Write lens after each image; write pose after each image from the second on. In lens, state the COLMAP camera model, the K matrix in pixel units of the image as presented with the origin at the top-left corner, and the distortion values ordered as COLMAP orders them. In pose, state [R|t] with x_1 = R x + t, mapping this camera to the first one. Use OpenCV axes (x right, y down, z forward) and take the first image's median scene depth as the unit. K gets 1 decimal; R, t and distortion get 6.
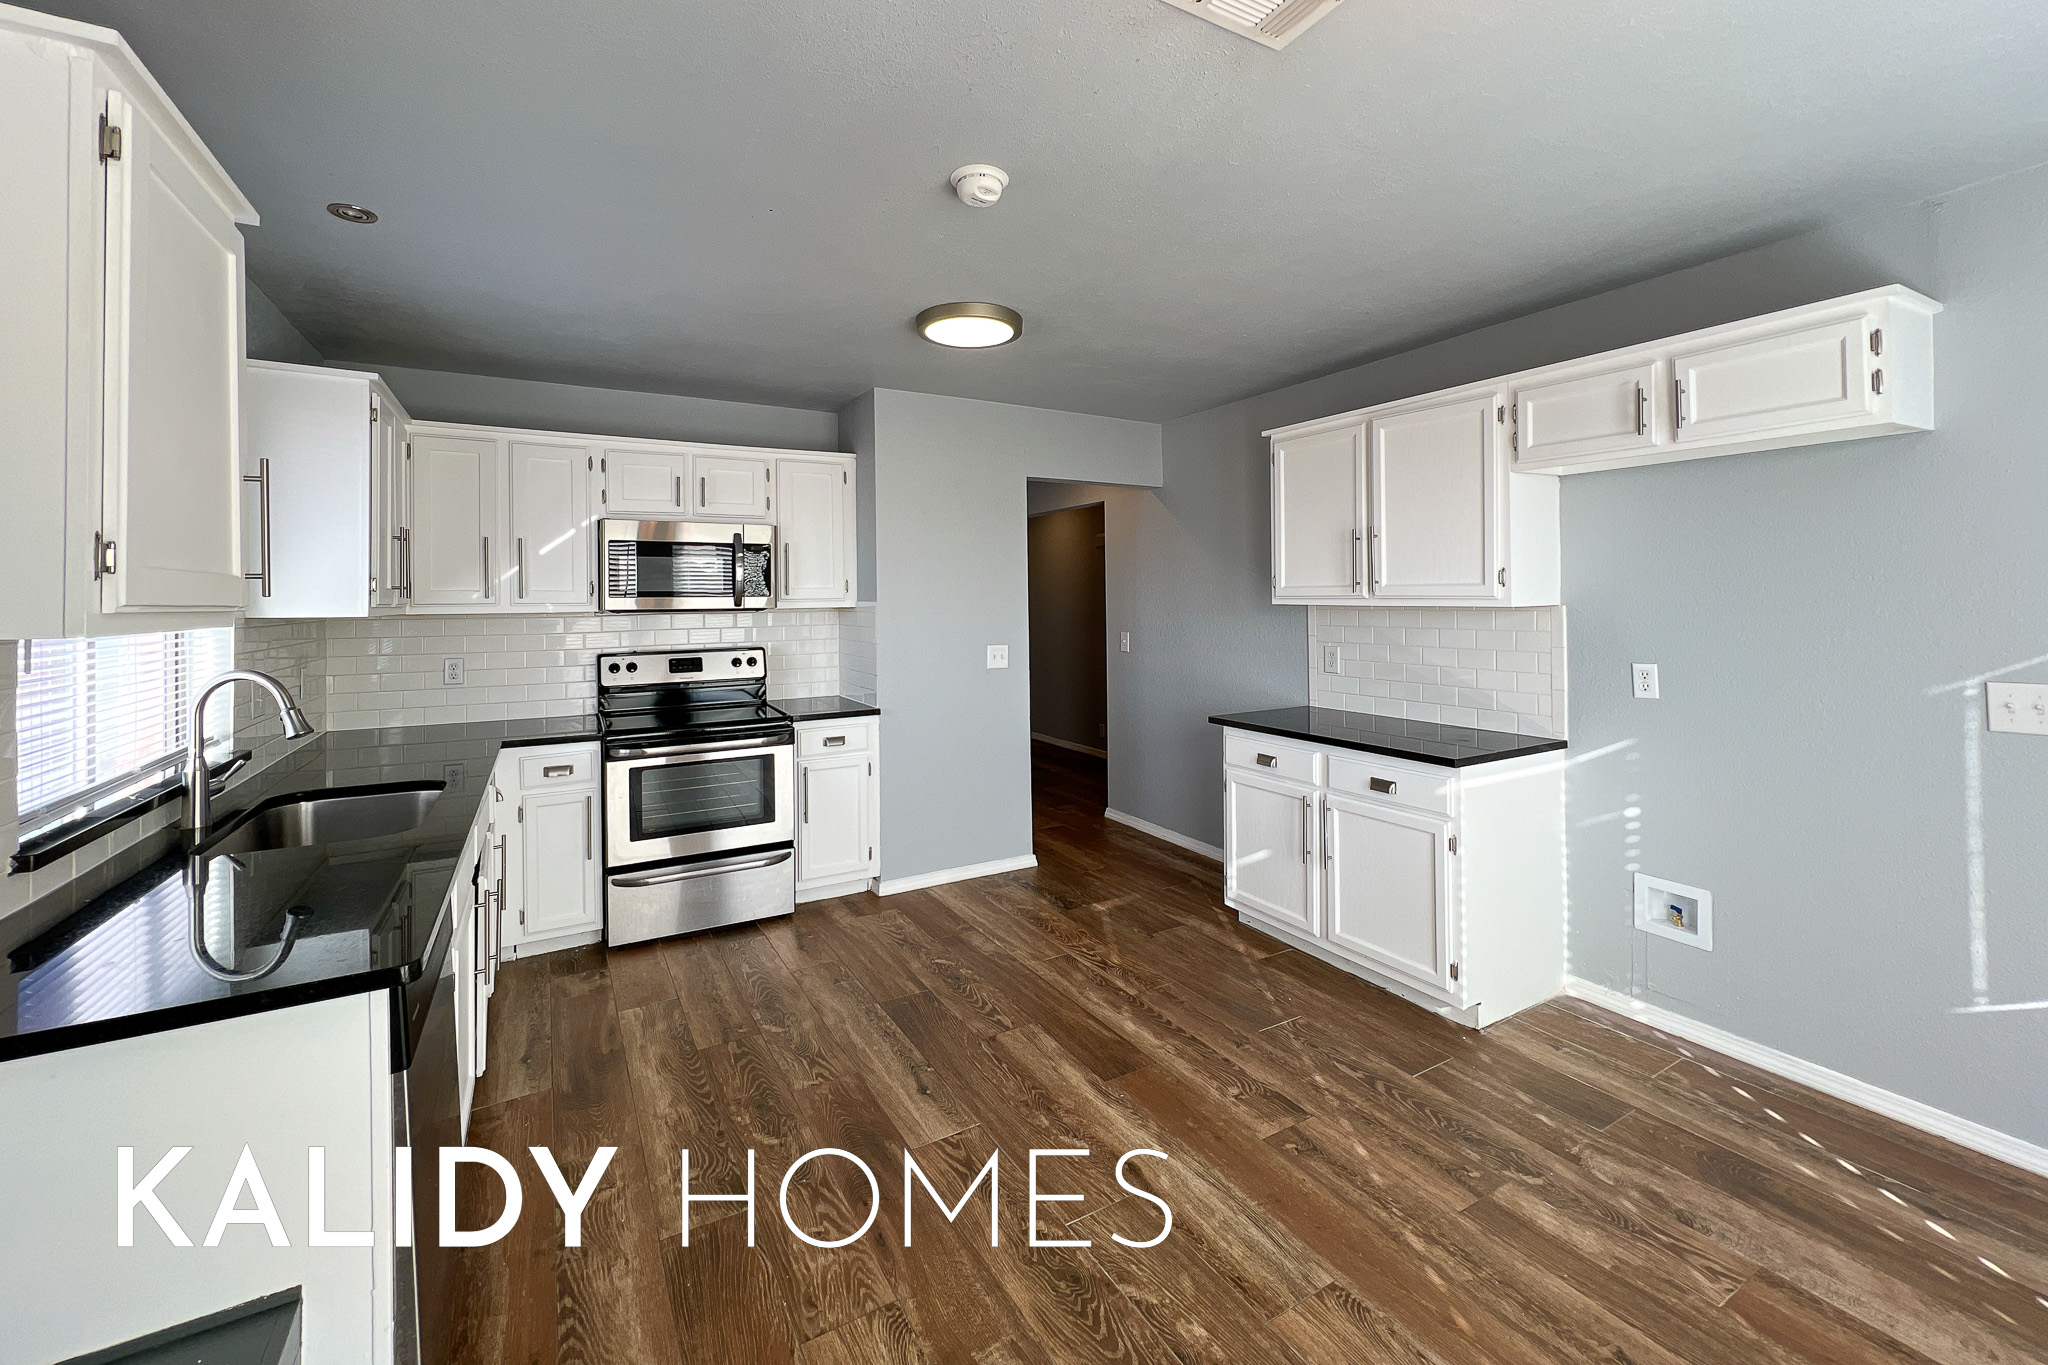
lens RADIAL K [[826.4, 0, 1021.1], [0, 826.4, 594.2], [0, 0, 1]] dist [-0.001879, 0.000804]
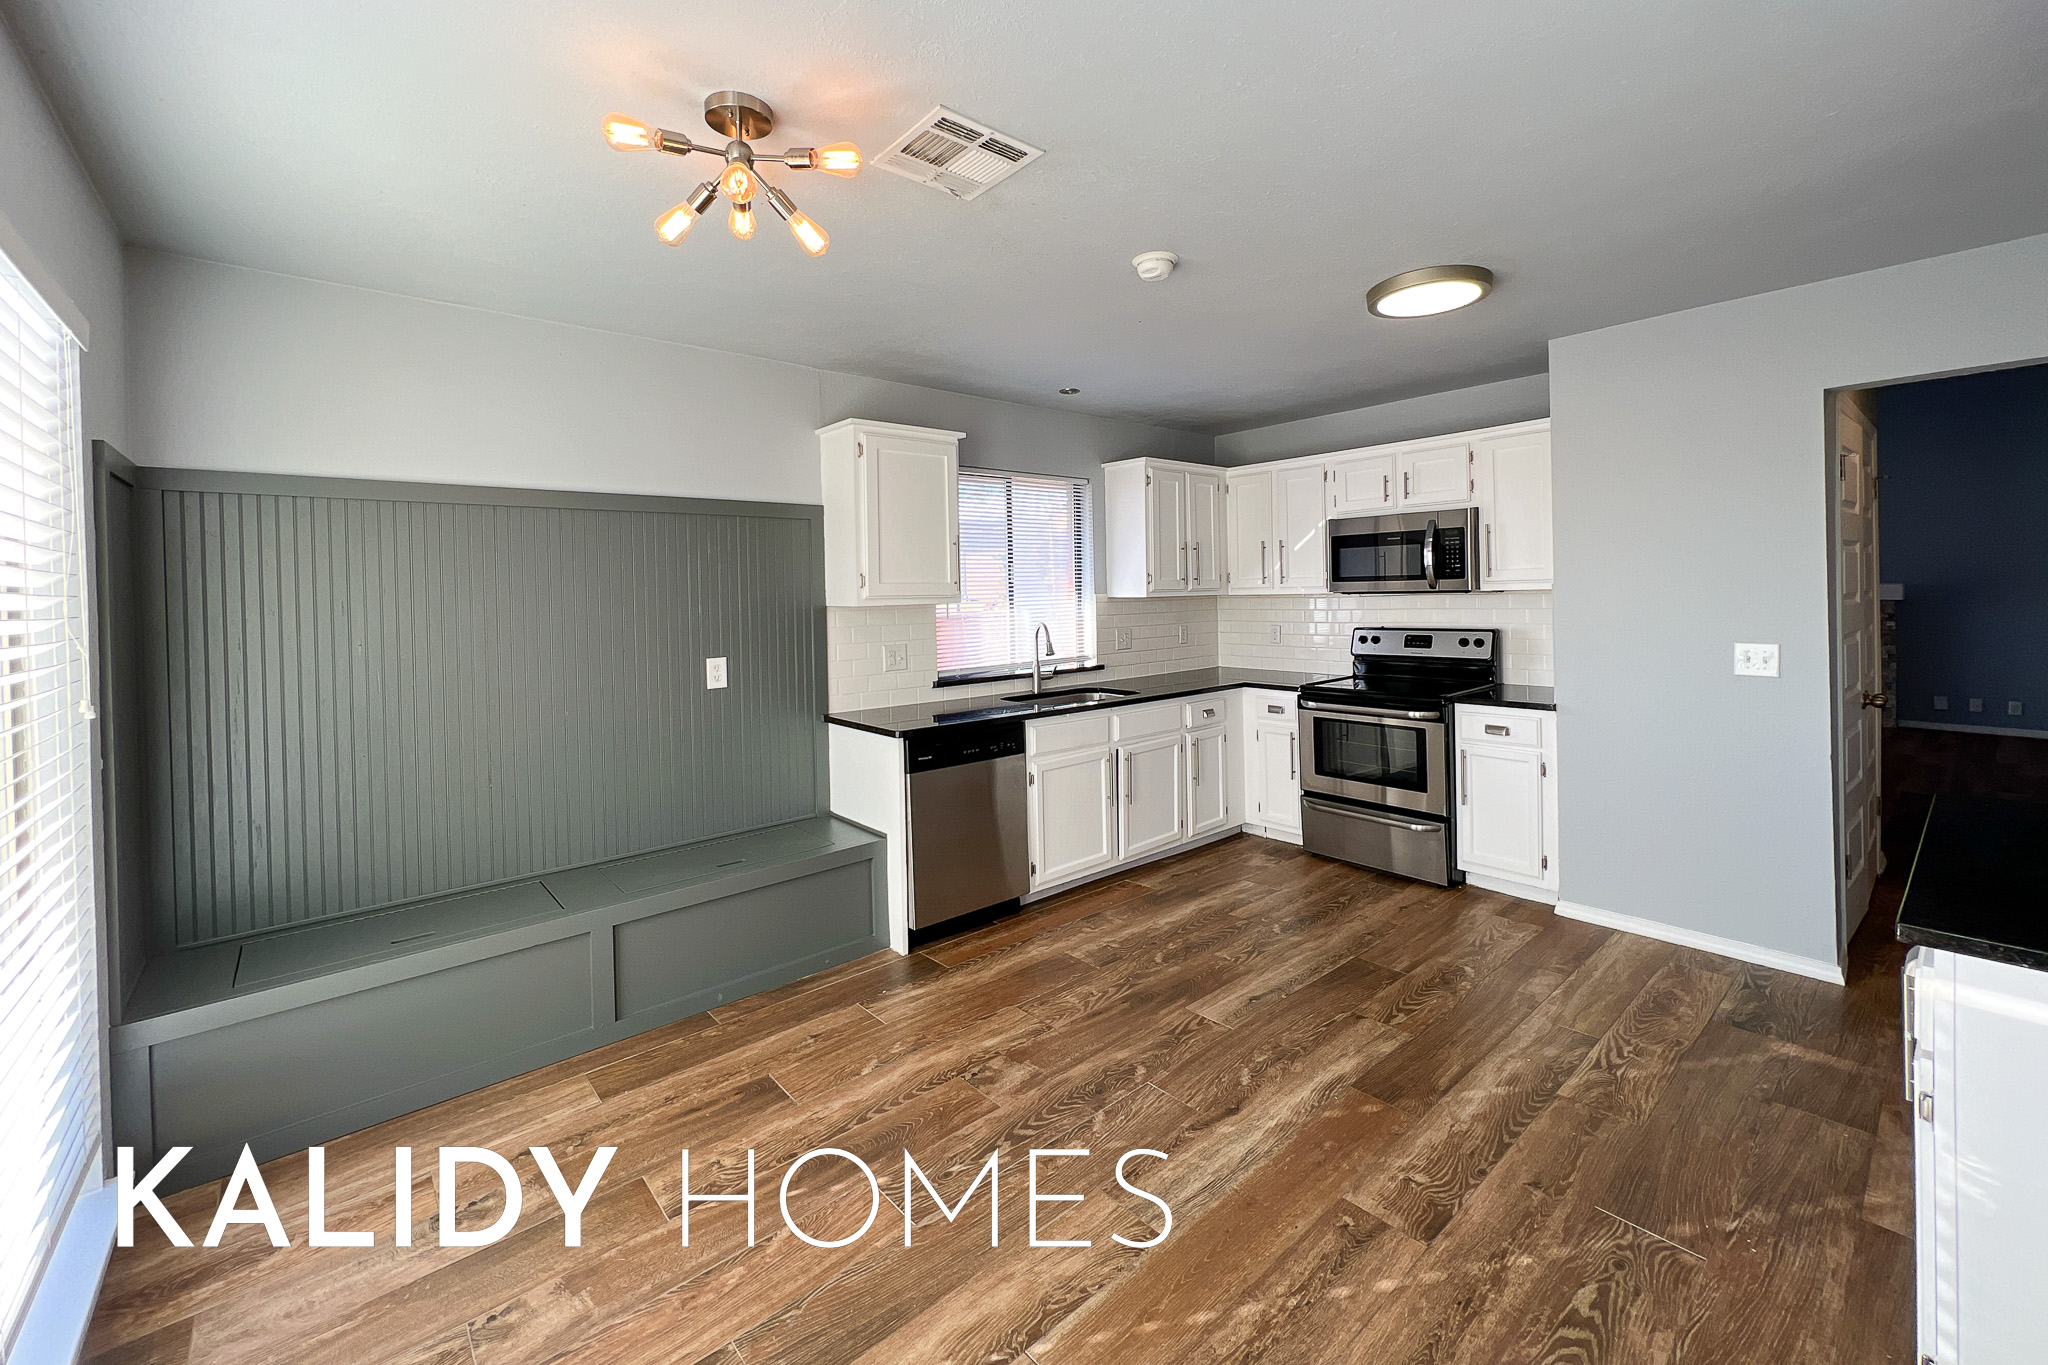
lens RADIAL K [[826.4, 0, 1021.1], [0, 826.4, 594.2], [0, 0, 1]] dist [-0.001879, 0.000804]
pose [[0.186521, 0.007439, -0.982423, 0.843849], [0.025938, 0.999585, 0.012494, -0.007513], [0.982109, -0.027813, 0.186250, 0.393955]]
